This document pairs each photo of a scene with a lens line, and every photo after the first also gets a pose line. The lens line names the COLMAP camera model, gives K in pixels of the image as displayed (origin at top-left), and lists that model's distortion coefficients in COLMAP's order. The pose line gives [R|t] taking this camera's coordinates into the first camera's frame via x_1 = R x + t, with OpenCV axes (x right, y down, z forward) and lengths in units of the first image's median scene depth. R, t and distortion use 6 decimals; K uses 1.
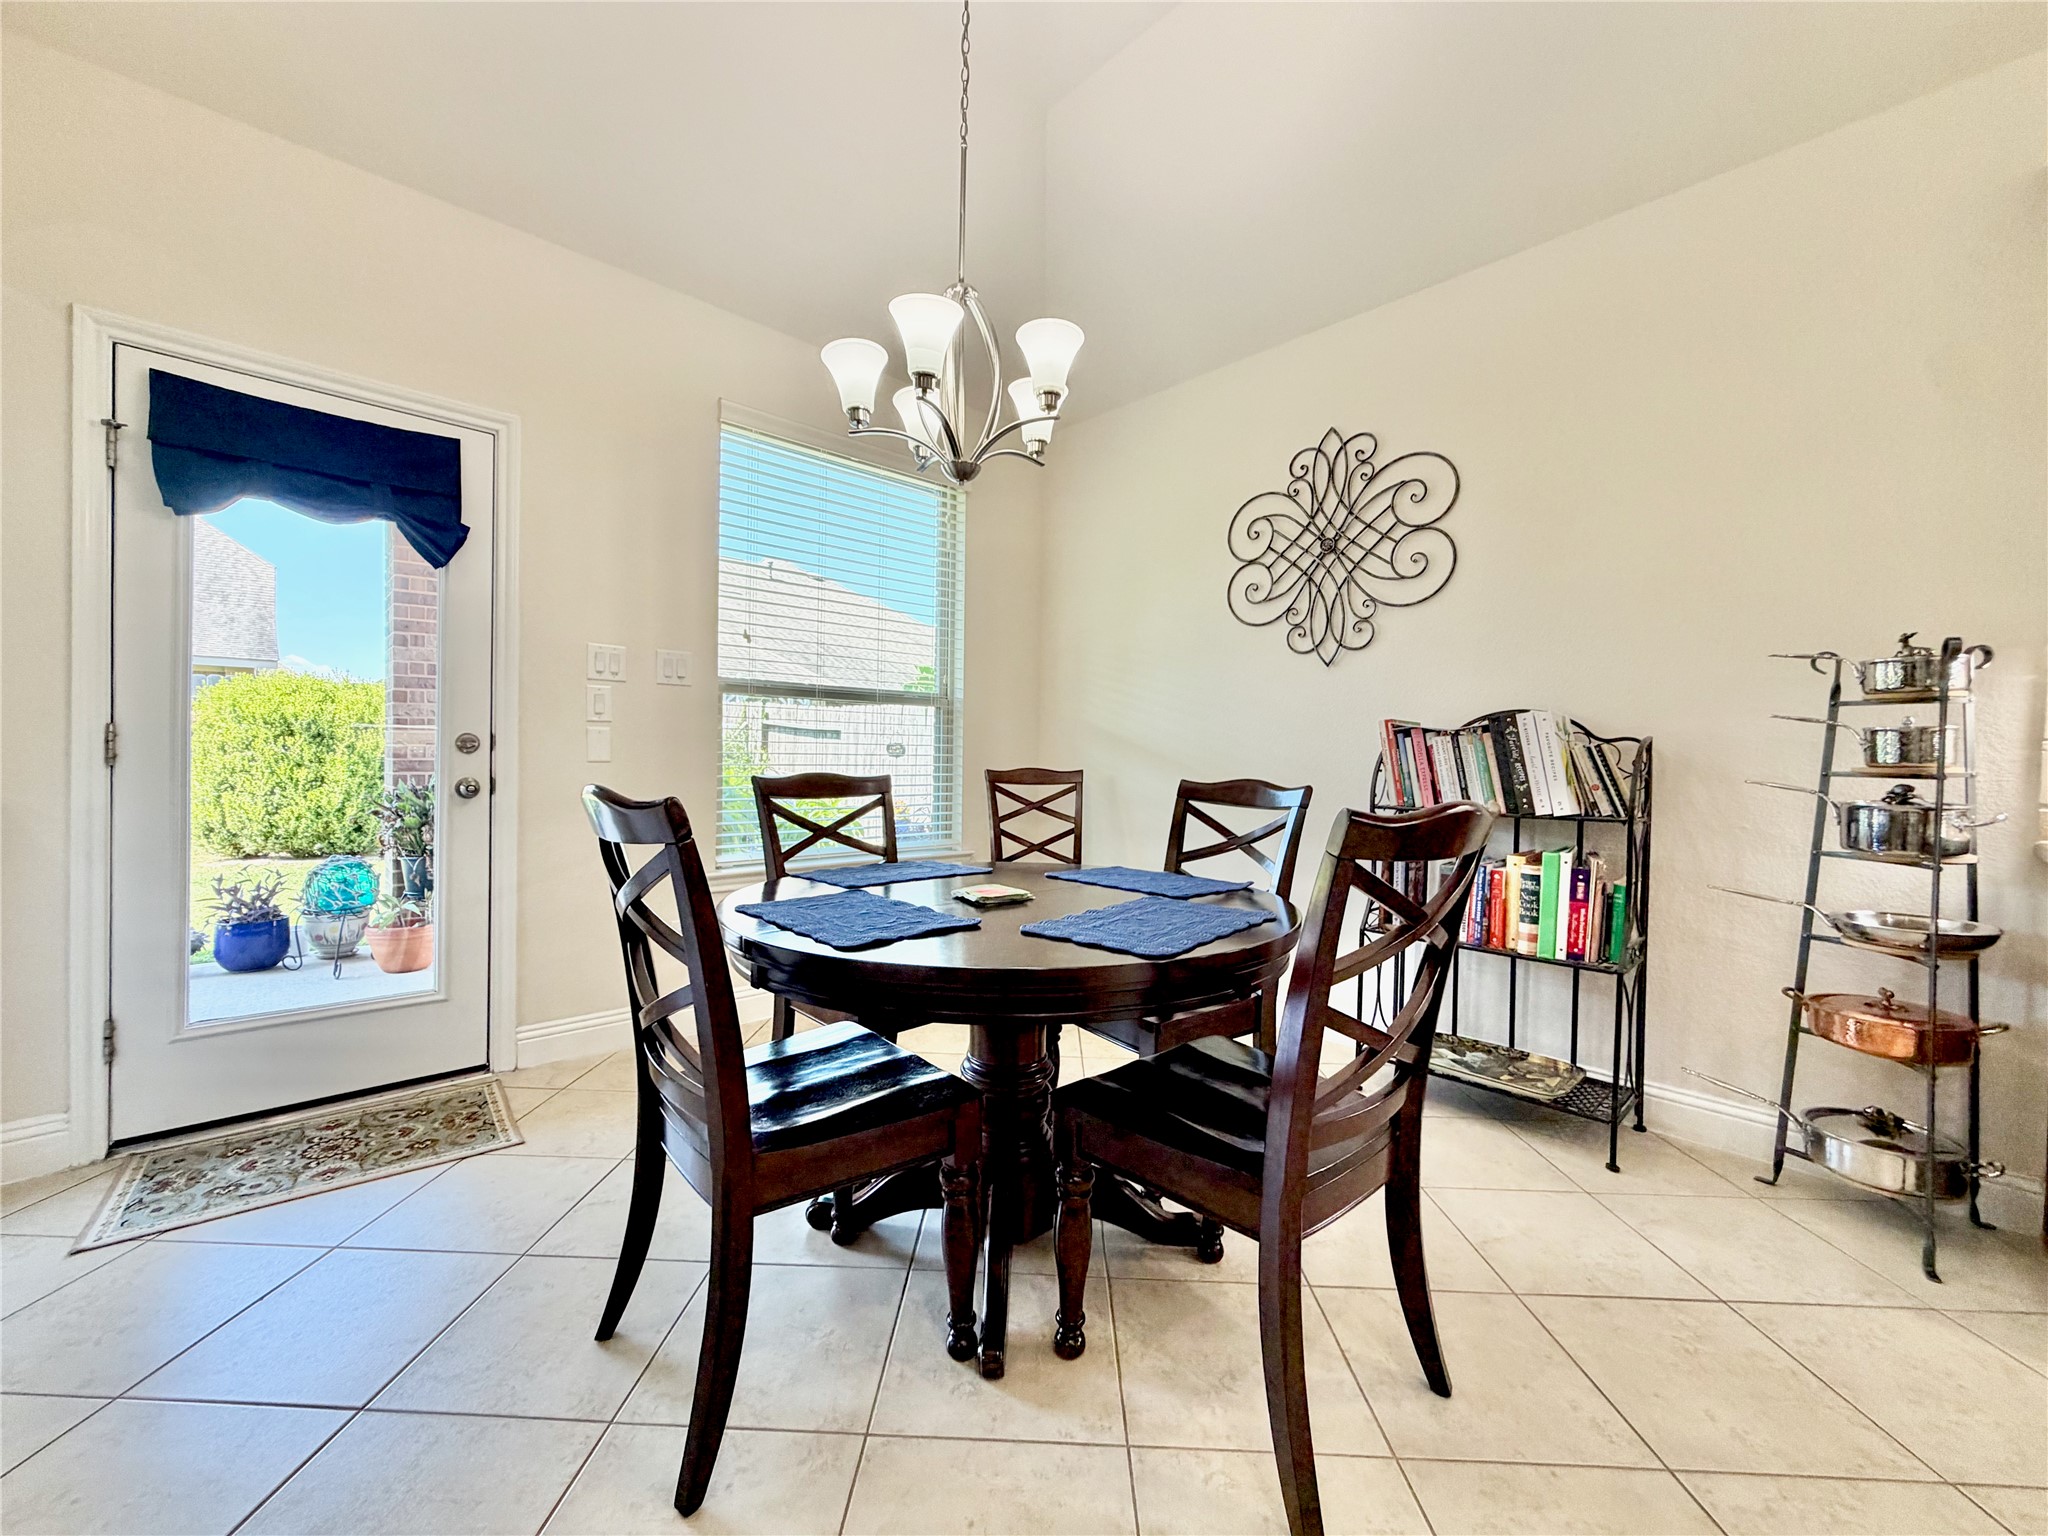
lens RADIAL K [[817.3, 0, 1023.0], [0, 817.3, 768.4], [0, 0, 1]] dist [0.001417, -0.000371]
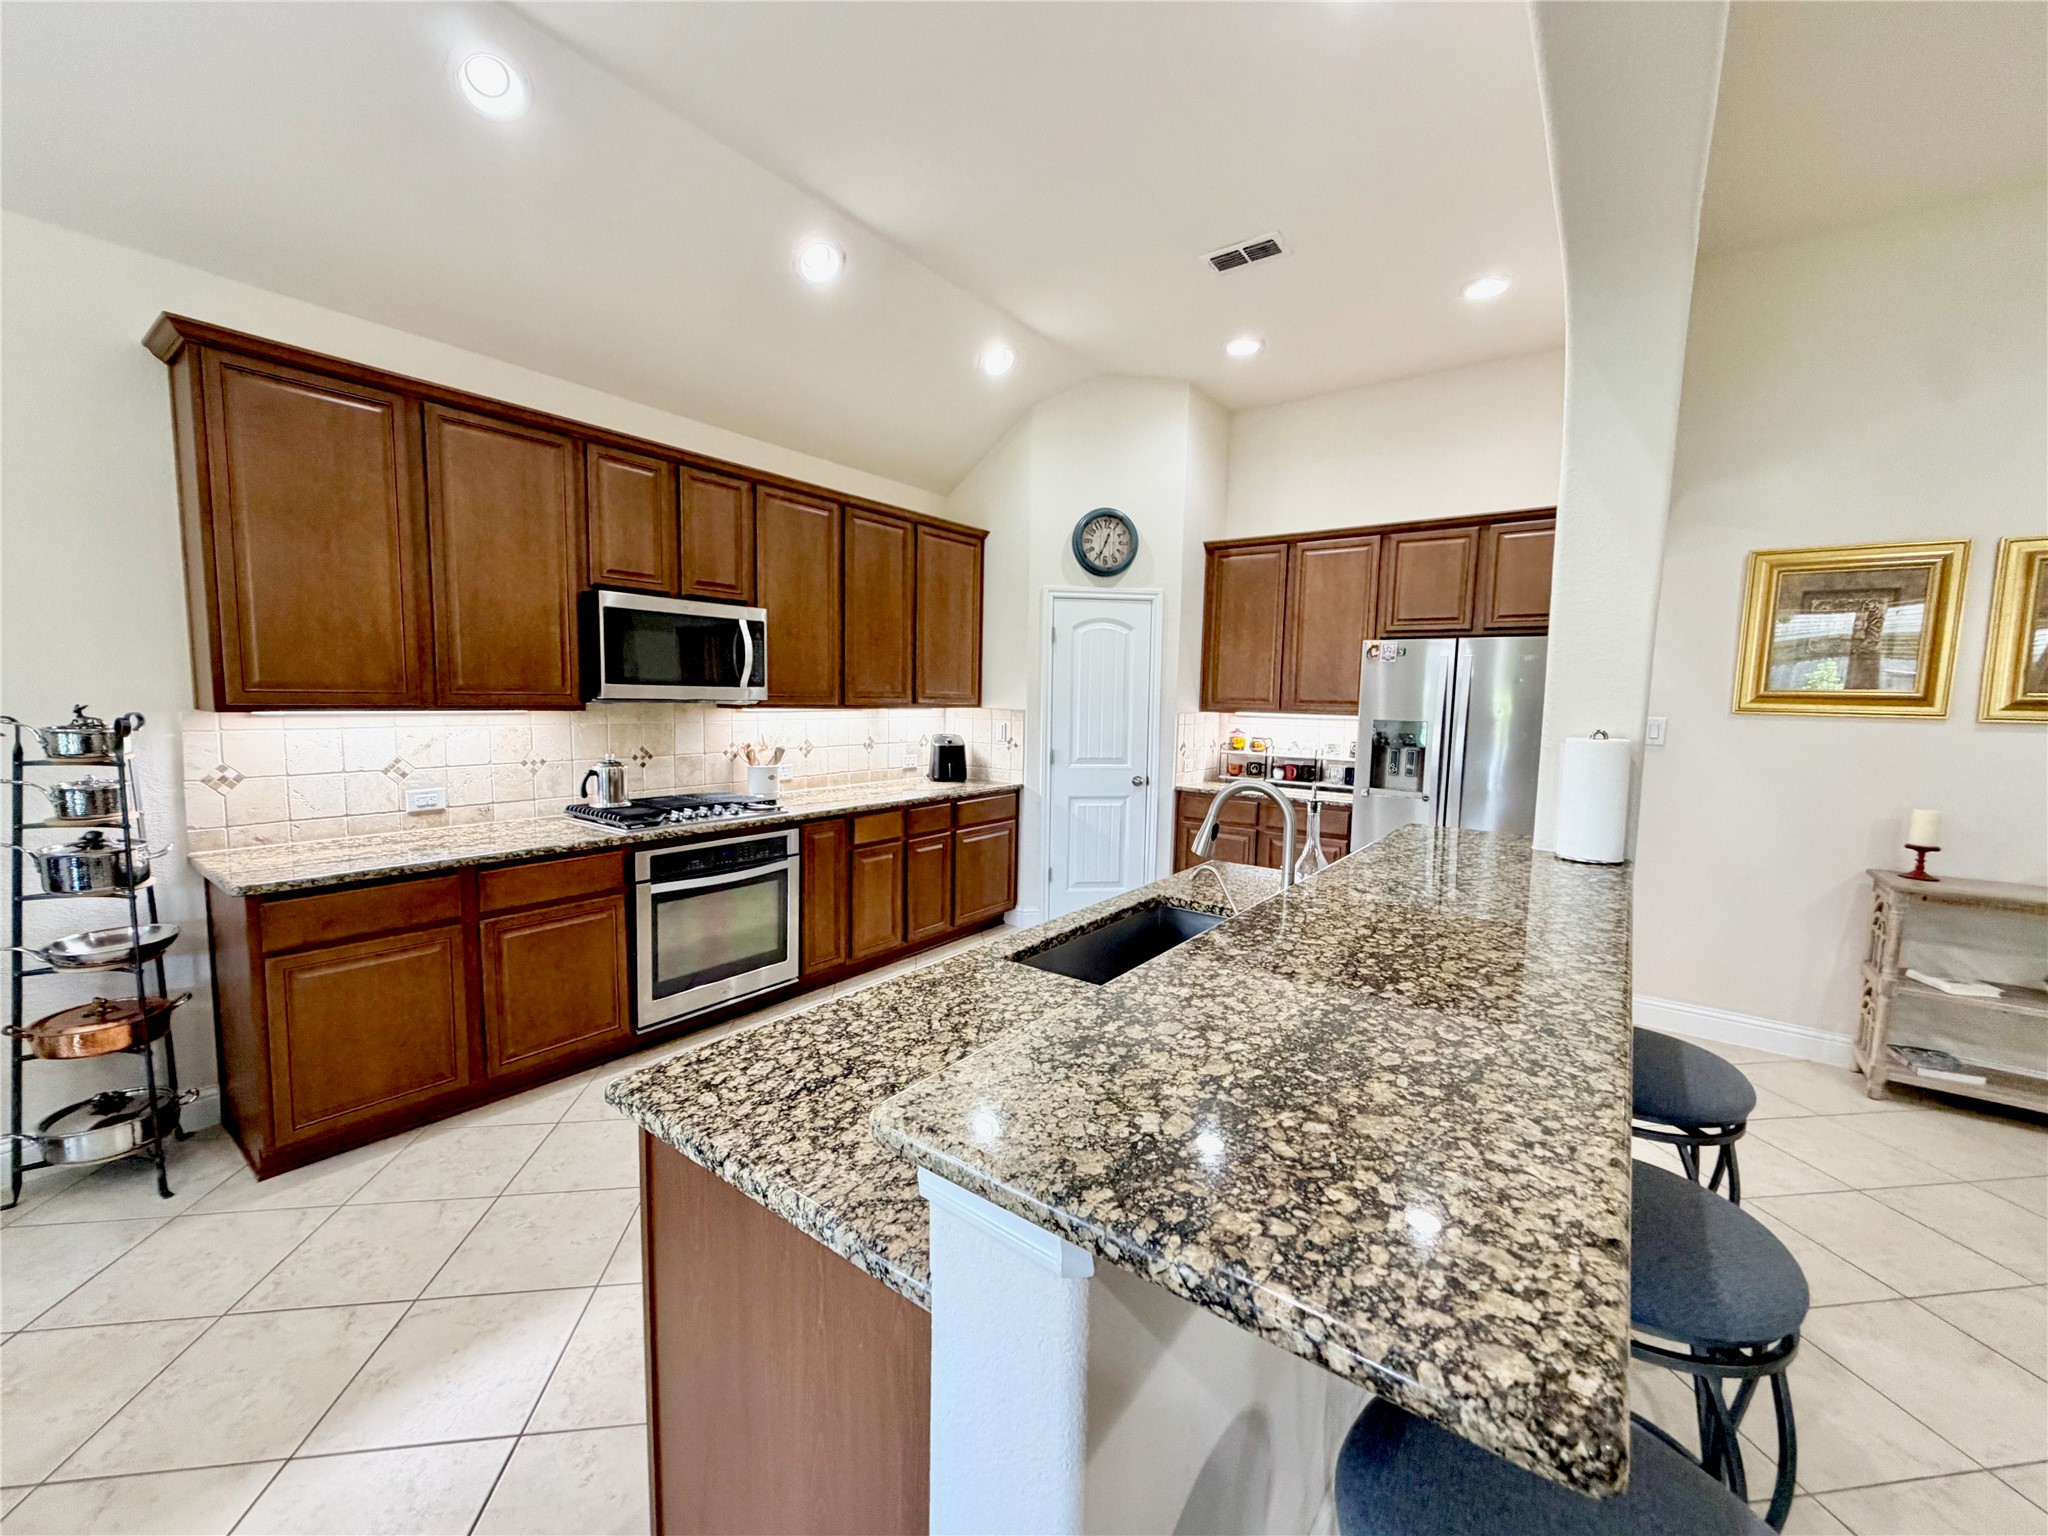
lens RADIAL K [[817.3, 0, 1018.6], [0, 817.3, 767.8], [0, 0, 1]] dist [0.001417, -0.000371]
pose [[-0.163421, -0.114171, 0.979928, -0.315575], [-0.007242, 0.993393, 0.114533, -0.213036], [-0.986530, 0.011621, -0.163168, -0.153205]]
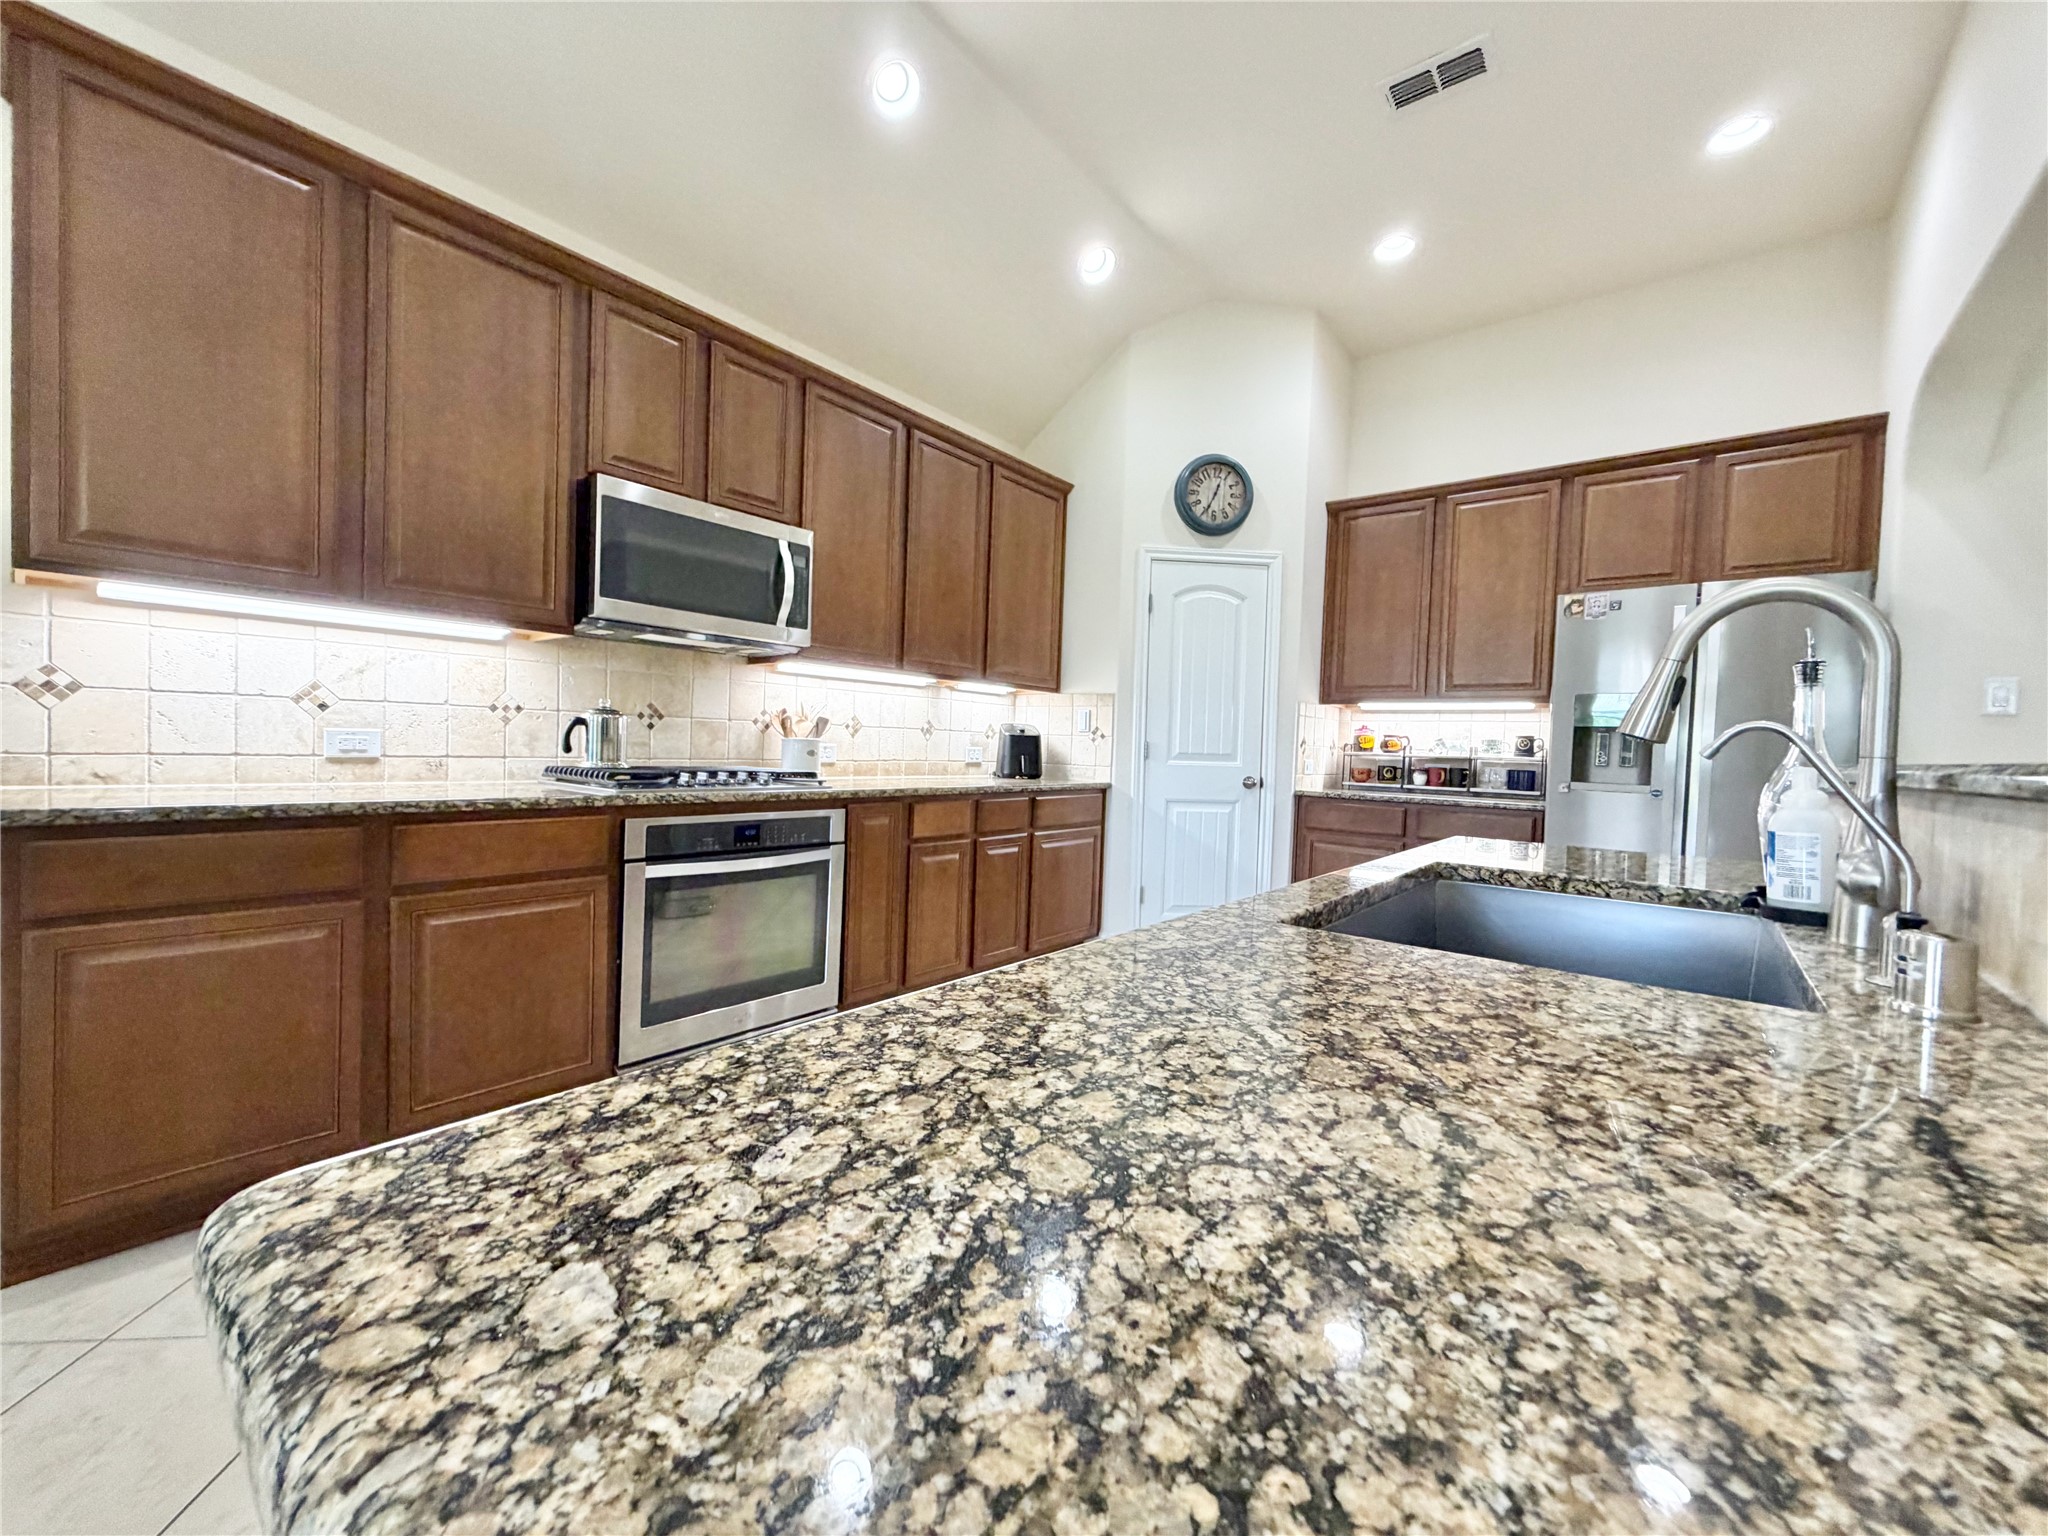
lens RADIAL K [[817.3, 0, 1018.7], [0, 817.3, 767.9], [0, 0, 1]] dist [0.001417, -0.000371]
pose [[-0.125151, -0.050771, 0.990838, 0.122822], [-0.020726, 0.998606, 0.048551, -0.006465], [-0.991921, -0.014460, -0.126029, -0.081391]]
